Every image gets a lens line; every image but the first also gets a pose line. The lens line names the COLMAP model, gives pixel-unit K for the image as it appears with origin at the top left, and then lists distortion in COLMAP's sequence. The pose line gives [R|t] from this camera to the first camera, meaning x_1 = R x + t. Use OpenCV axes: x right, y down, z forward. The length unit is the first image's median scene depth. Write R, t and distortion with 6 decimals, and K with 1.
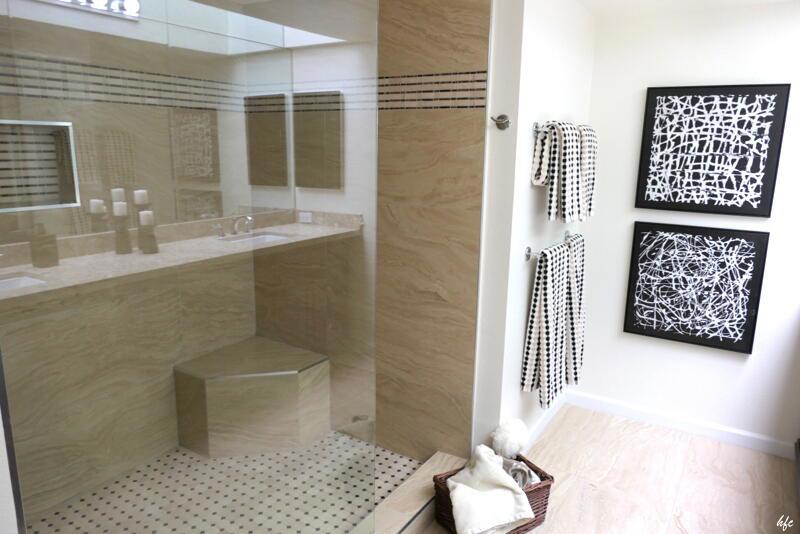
lens RADIAL K [[575.0, 0, 400.0], [0, 575.0, 267.0], [0, 0, 1]] dist [-0.004929, -0.002056]
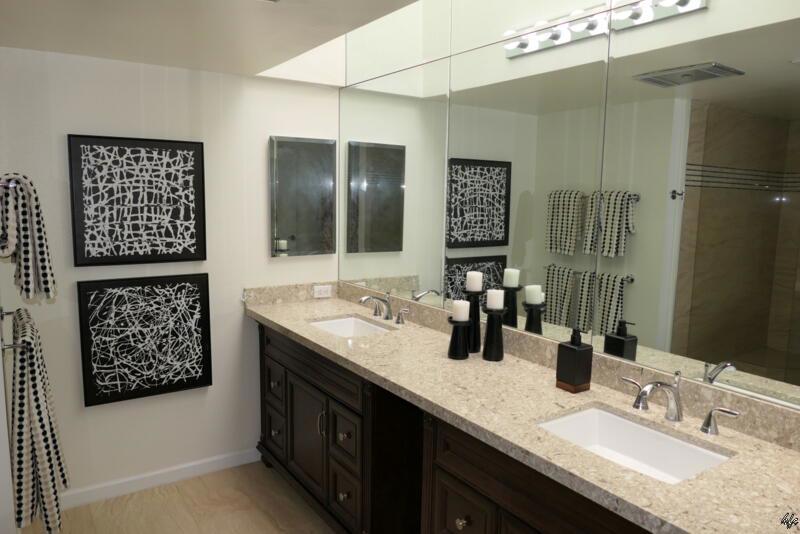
lens RADIAL K [[575.0, 0, 400.0], [0, 575.0, 267.0], [0, 0, 1]] dist [-0.004929, -0.002056]
pose [[0.408613, -0.130139, 0.903382, -0.197365], [0.186774, 0.980759, 0.056805, -0.062746], [-0.893393, 0.145517, 0.425057, 0.184068]]
